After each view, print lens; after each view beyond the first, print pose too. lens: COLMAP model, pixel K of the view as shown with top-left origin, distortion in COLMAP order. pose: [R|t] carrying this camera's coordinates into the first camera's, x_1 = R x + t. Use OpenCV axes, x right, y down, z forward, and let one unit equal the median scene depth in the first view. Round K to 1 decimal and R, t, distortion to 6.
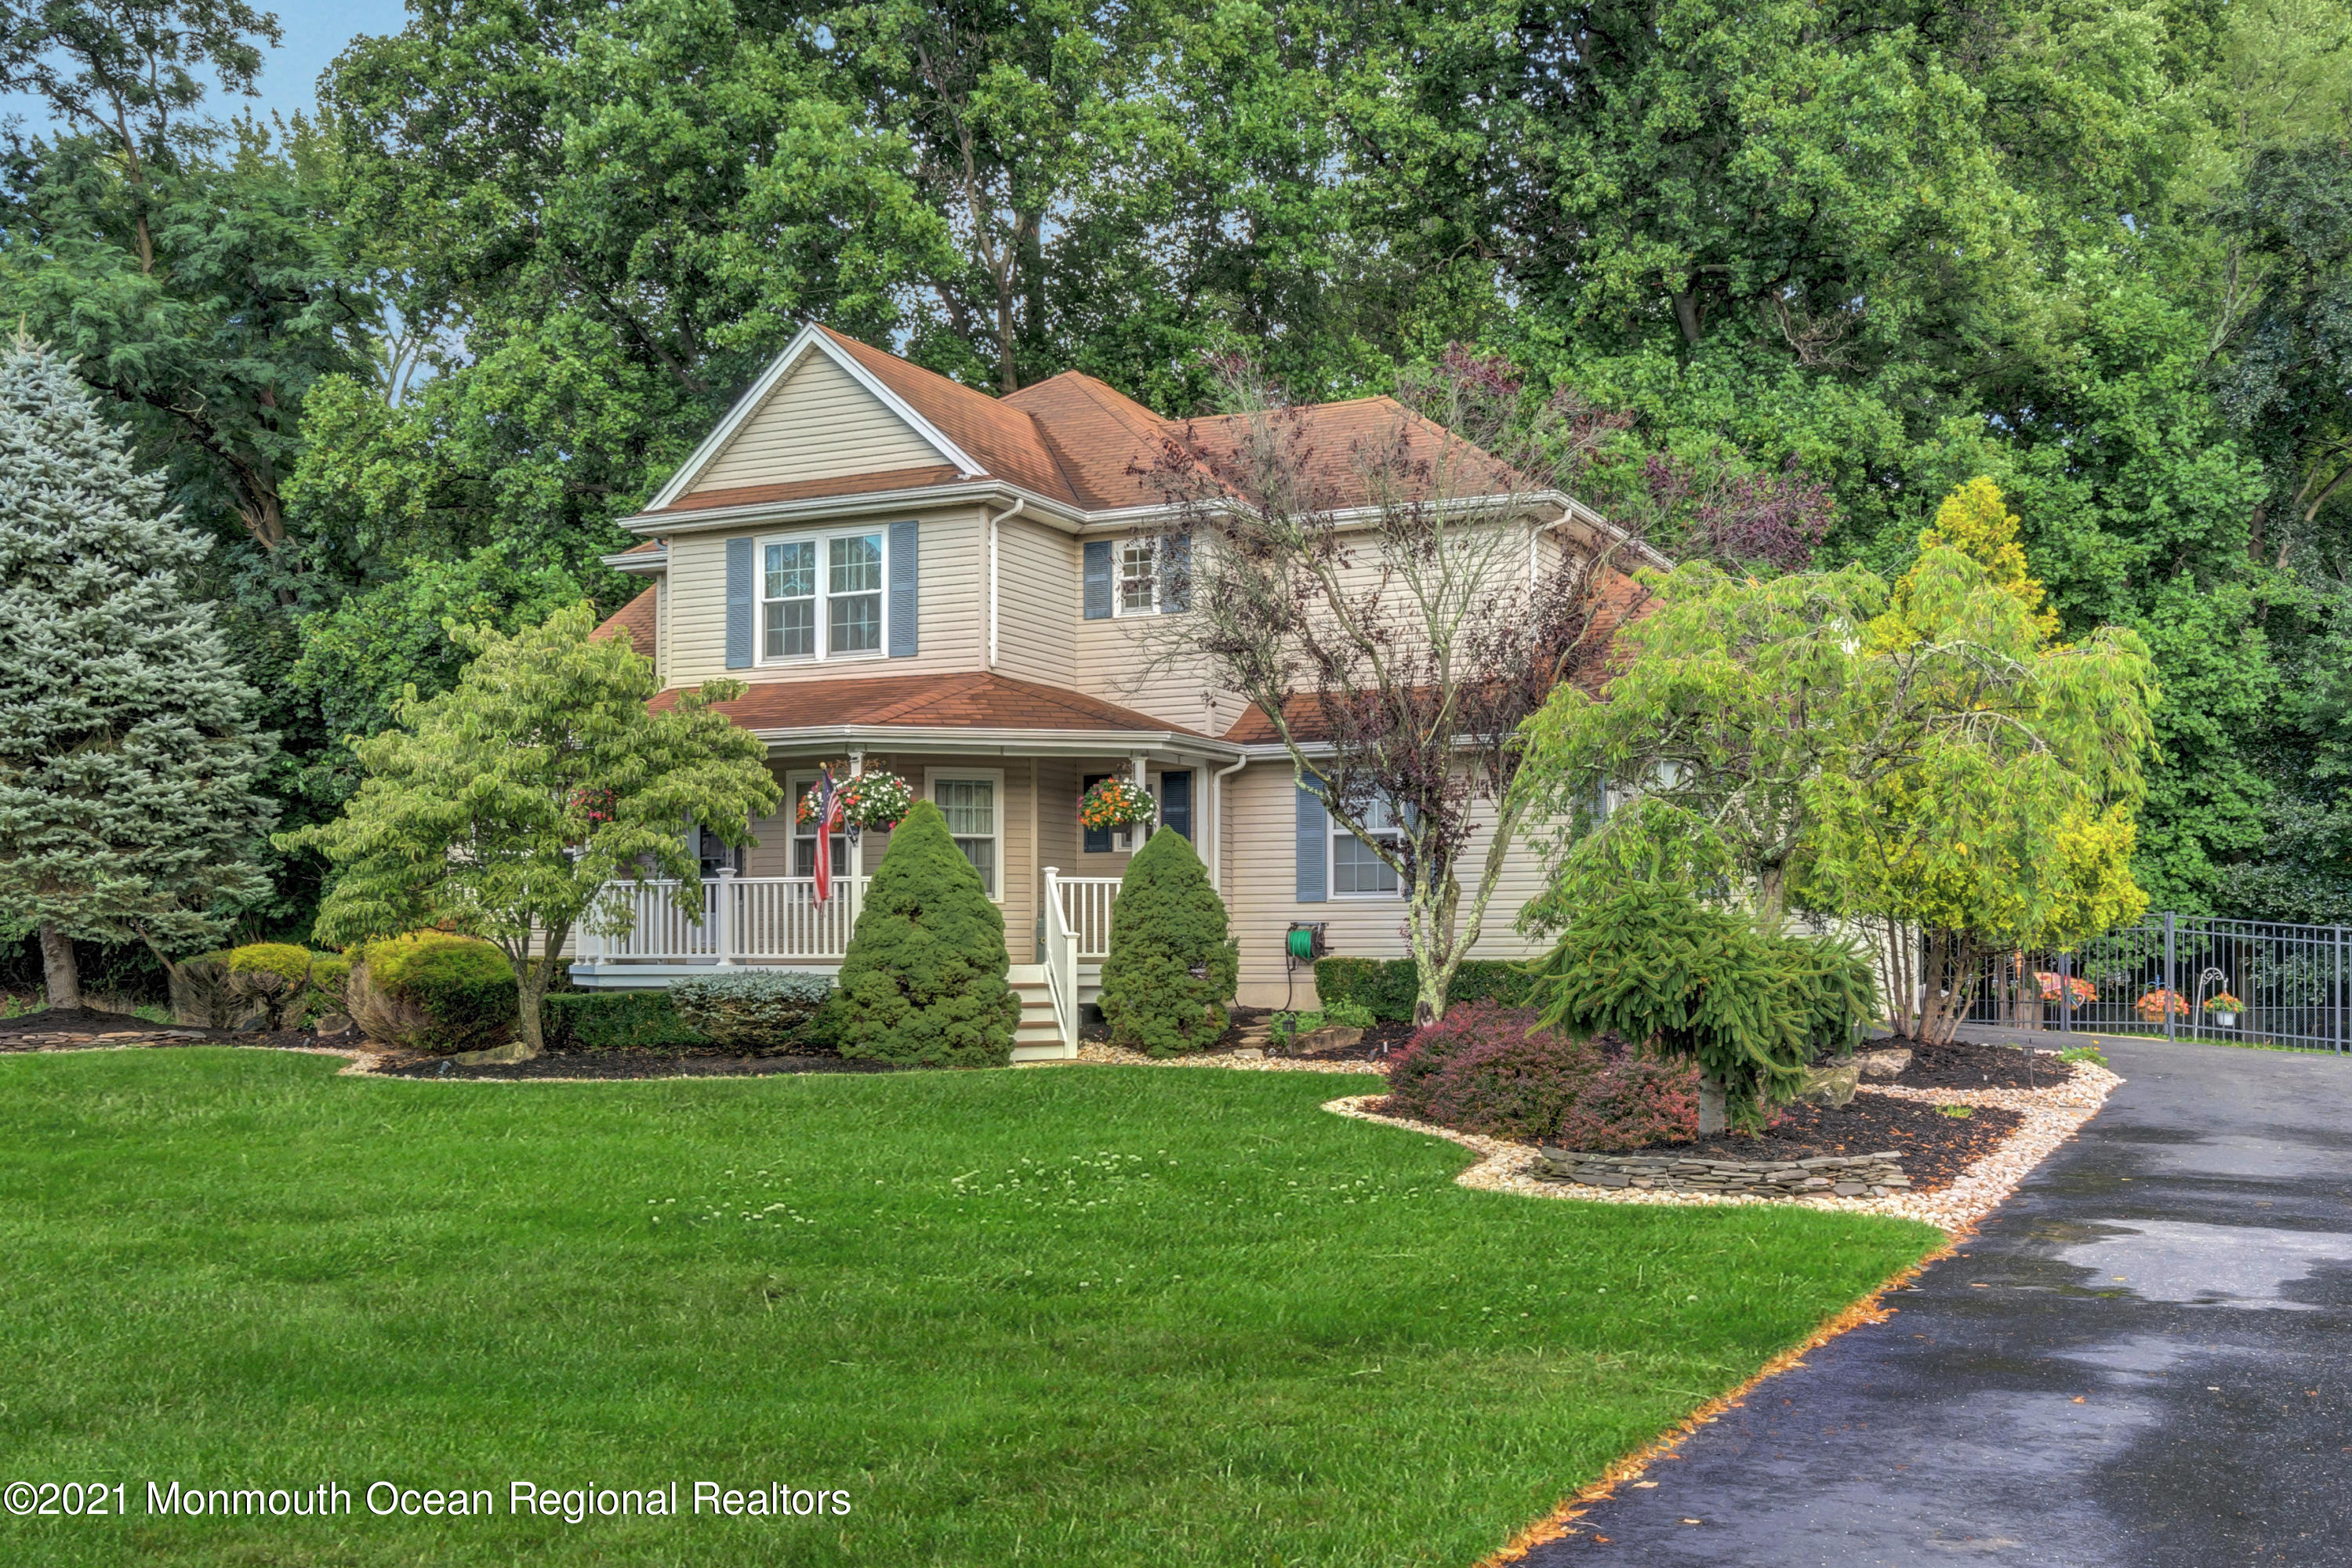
lens RADIAL K [[2335.5, 0, 1176.2], [0, 2335.5, 940.8], [0, 0, 1]] dist [0.005277, -0.008292]
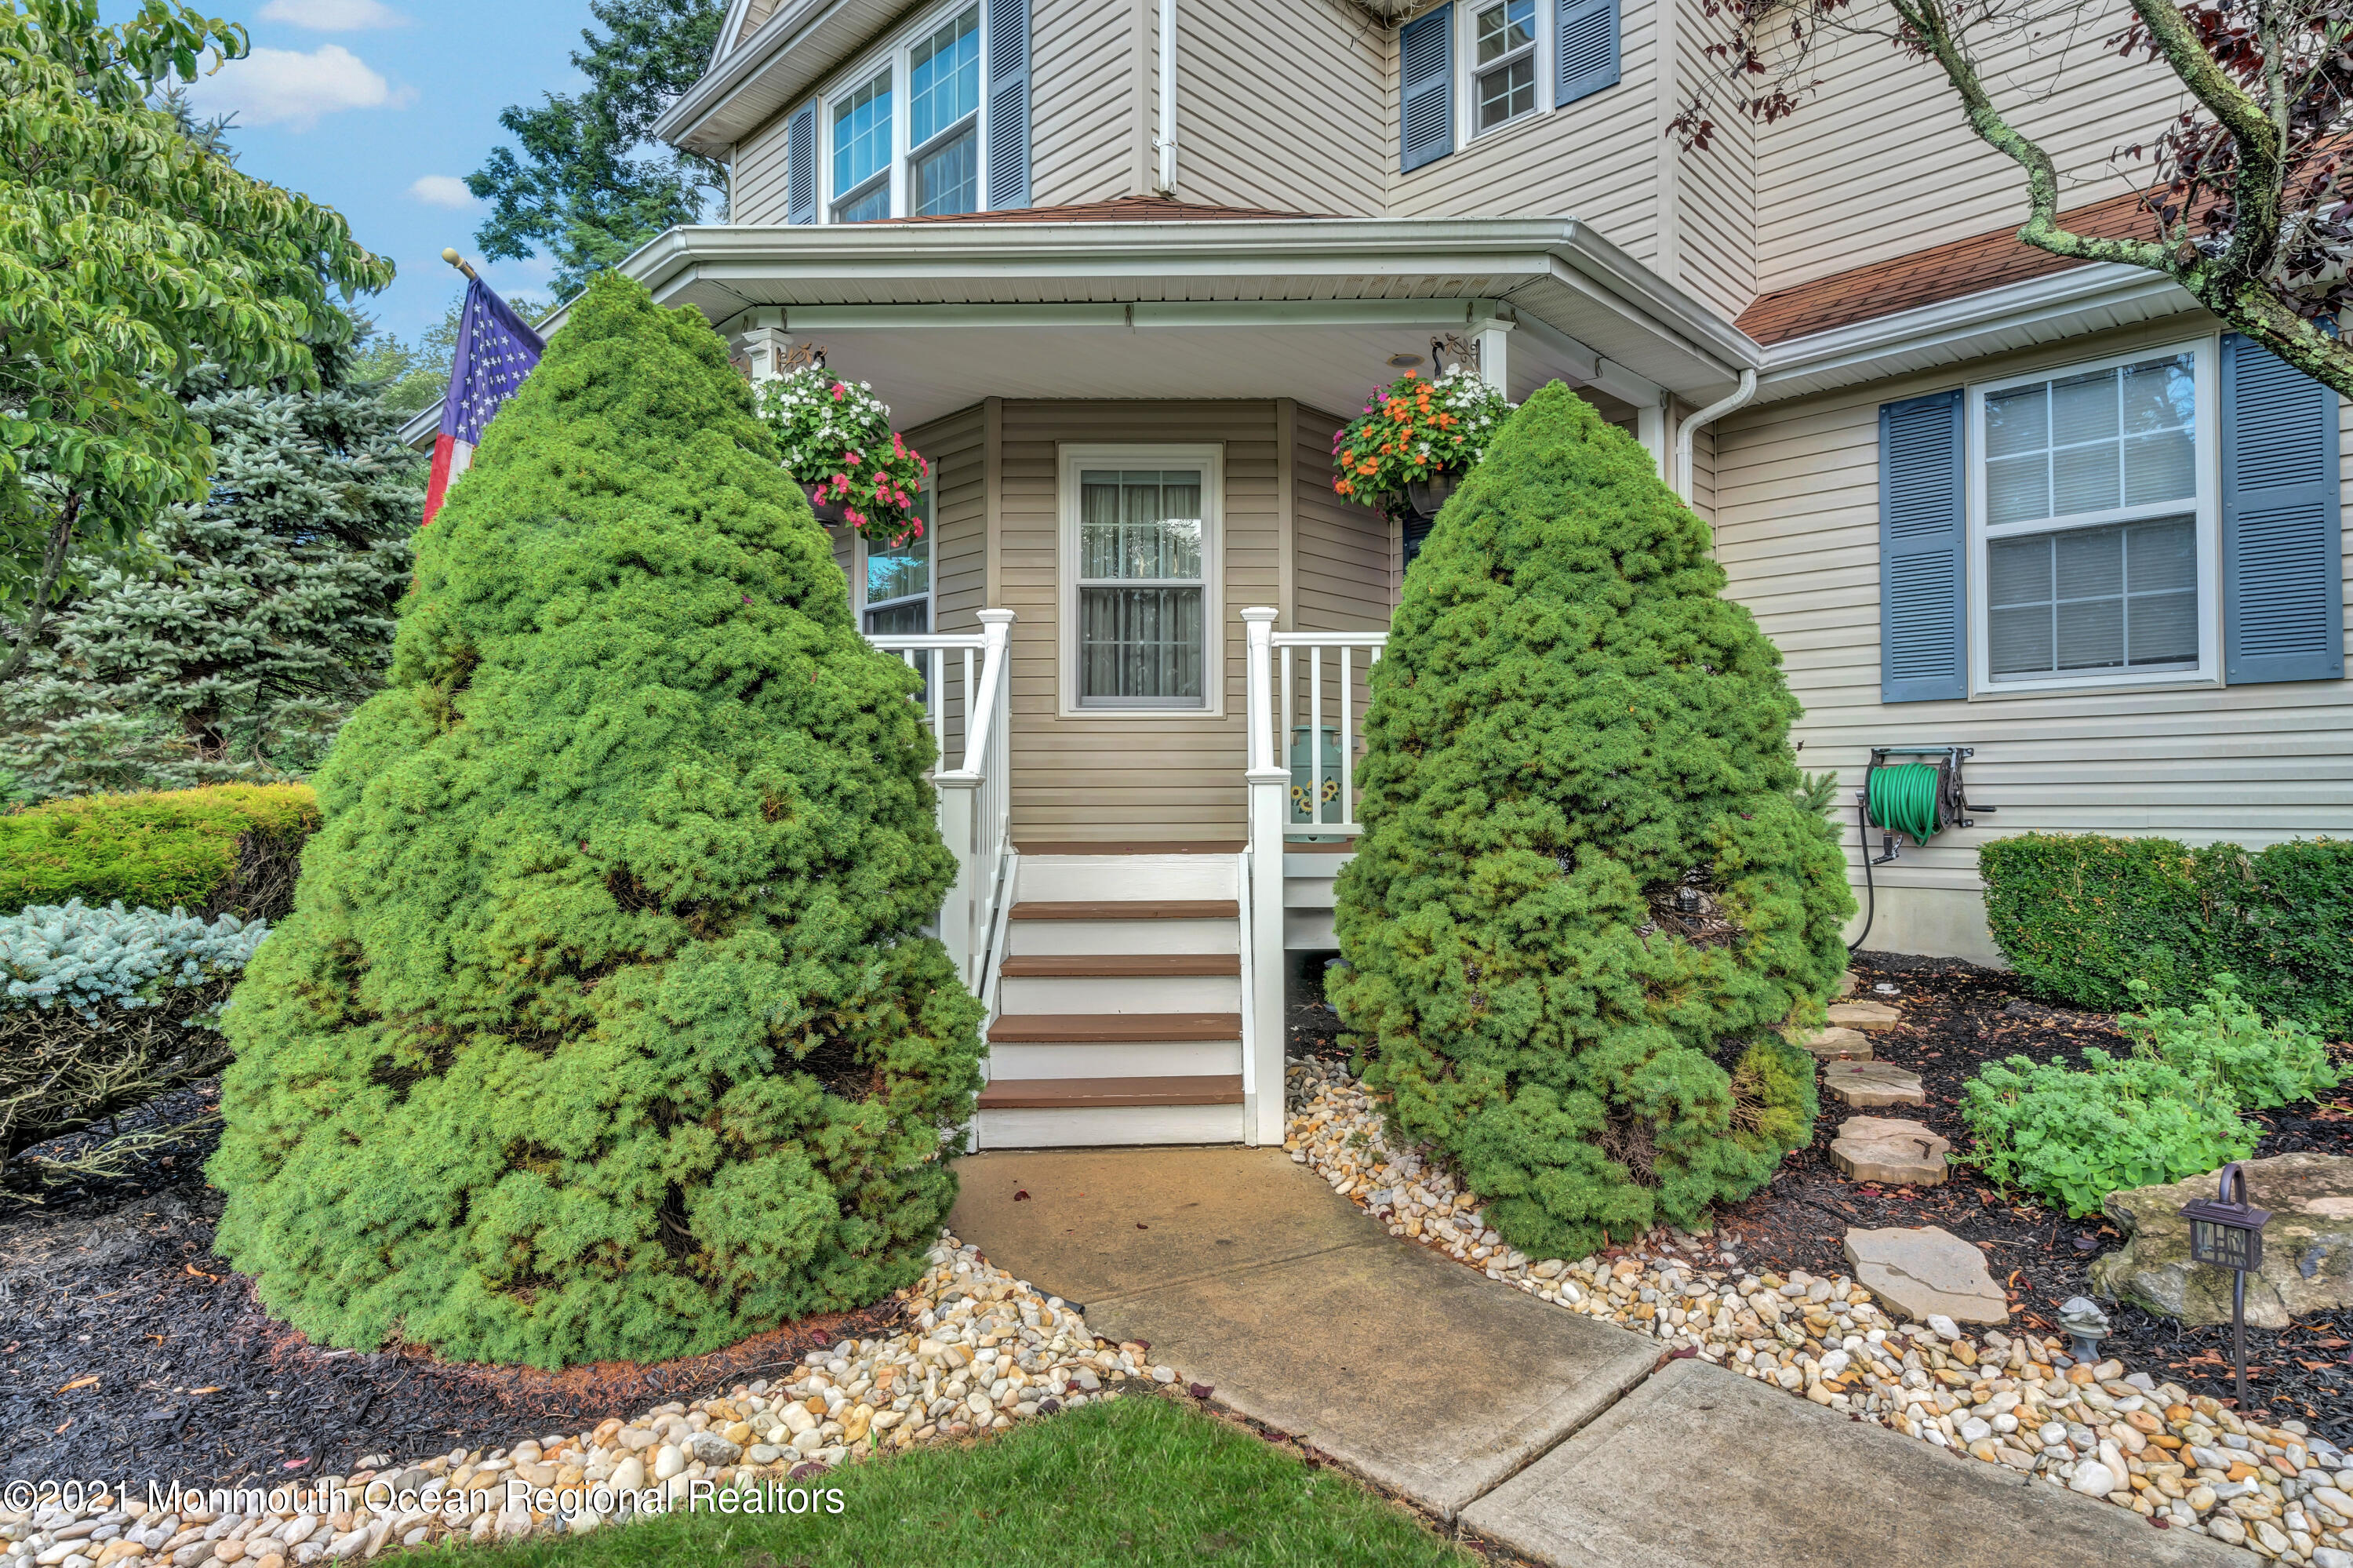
lens RADIAL K [[1251.9, 0, 1176.5], [0, 1251.9, 784.0], [0, 0, 1]] dist [0.019980, 0.000063]
pose [[0.949555, -0.007182, -0.313519, -0.000319], [0.004179, 0.999939, -0.010250, 0.000576], [0.313573, 0.008423, 0.949527, 0.721721]]
